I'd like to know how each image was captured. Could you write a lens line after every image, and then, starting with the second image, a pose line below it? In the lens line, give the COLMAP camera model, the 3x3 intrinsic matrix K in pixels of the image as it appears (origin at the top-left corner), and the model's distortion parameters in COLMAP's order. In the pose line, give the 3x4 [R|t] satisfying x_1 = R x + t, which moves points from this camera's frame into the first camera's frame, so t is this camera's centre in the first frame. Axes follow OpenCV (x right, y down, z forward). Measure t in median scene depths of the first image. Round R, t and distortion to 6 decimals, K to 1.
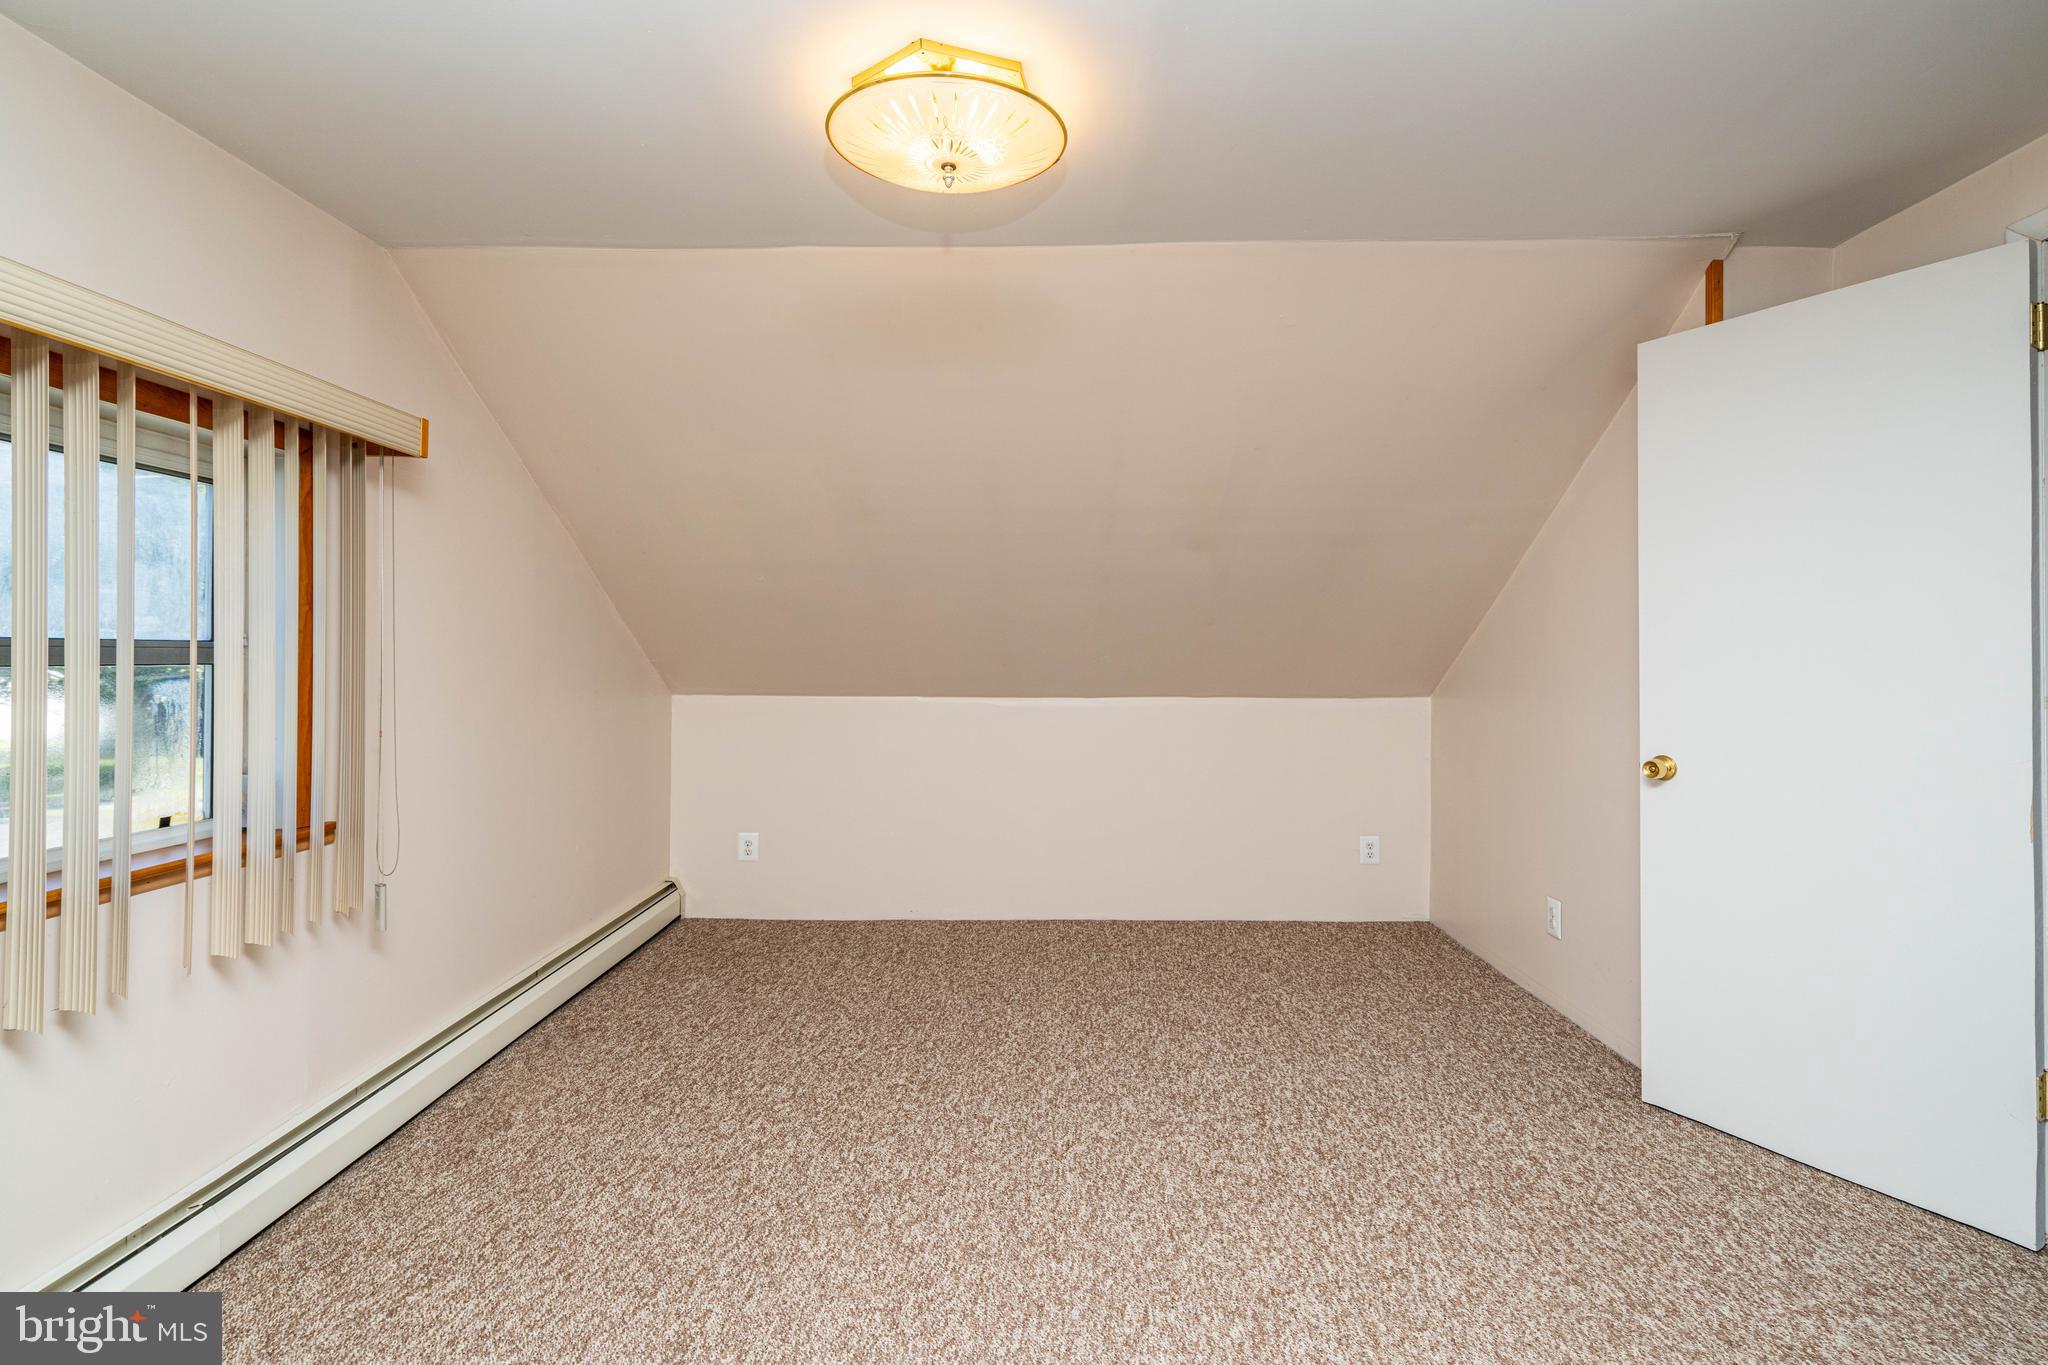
lens RADIAL K [[1018.9, 0, 1024.0], [0, 1018.9, 682.5], [0, 0, 1]] dist [0.003344, 0.000497]
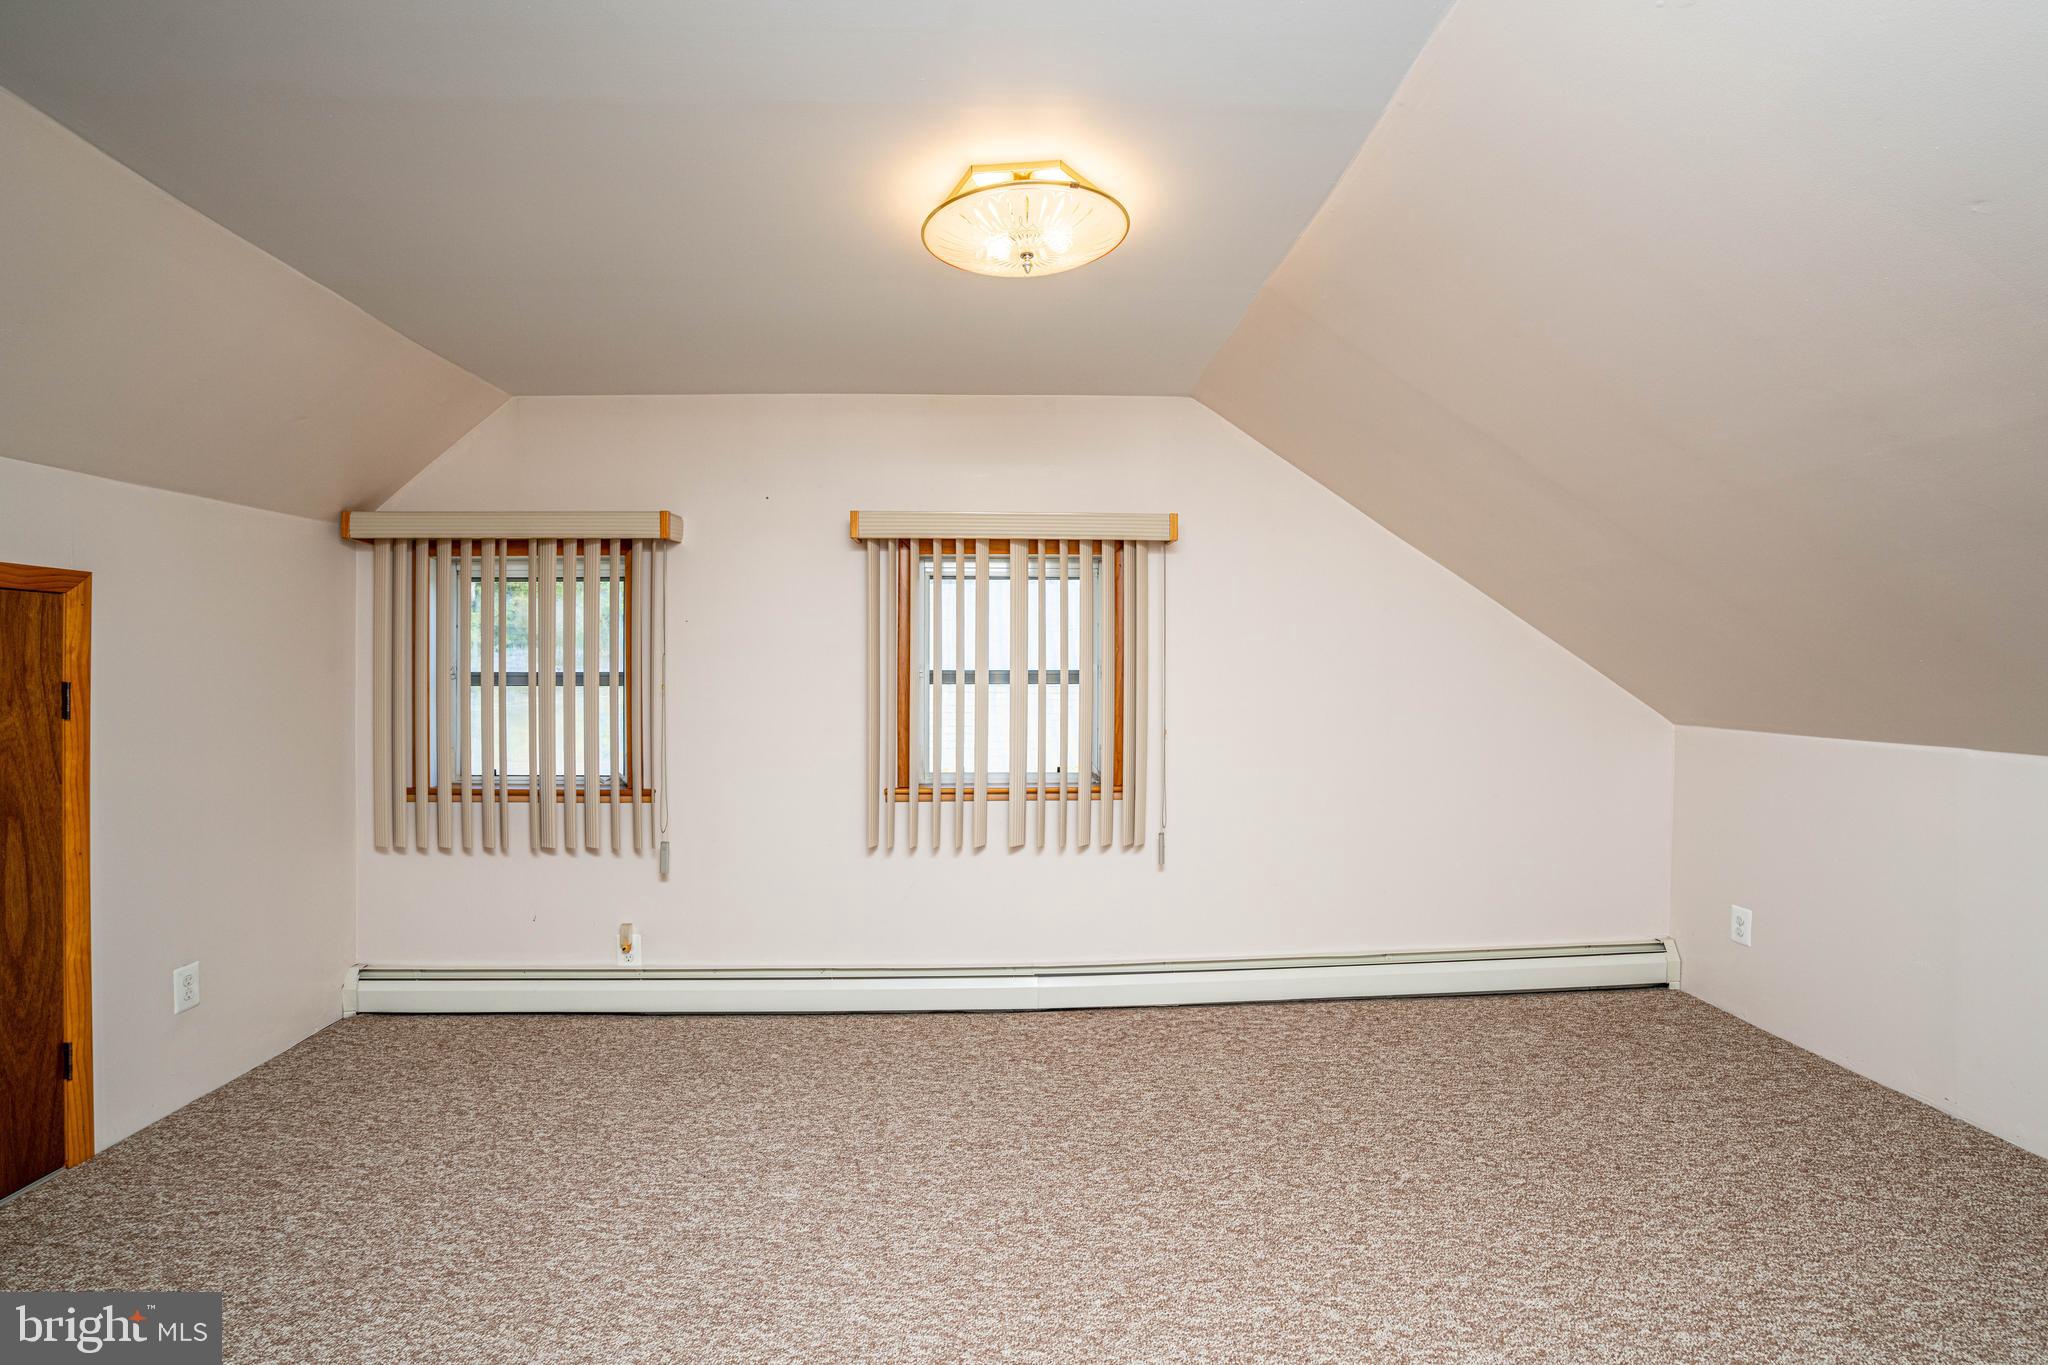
lens RADIAL K [[944.9, 0, 974.9], [0, 944.9, 703.7], [0, 0, 1]] dist [-0.000836, 0.000225]
pose [[0.026697, 0.027206, -0.999273, 0.543874], [-0.027590, 0.999269, 0.026469, -0.013053], [0.999263, 0.026863, 0.027428, 0.505259]]
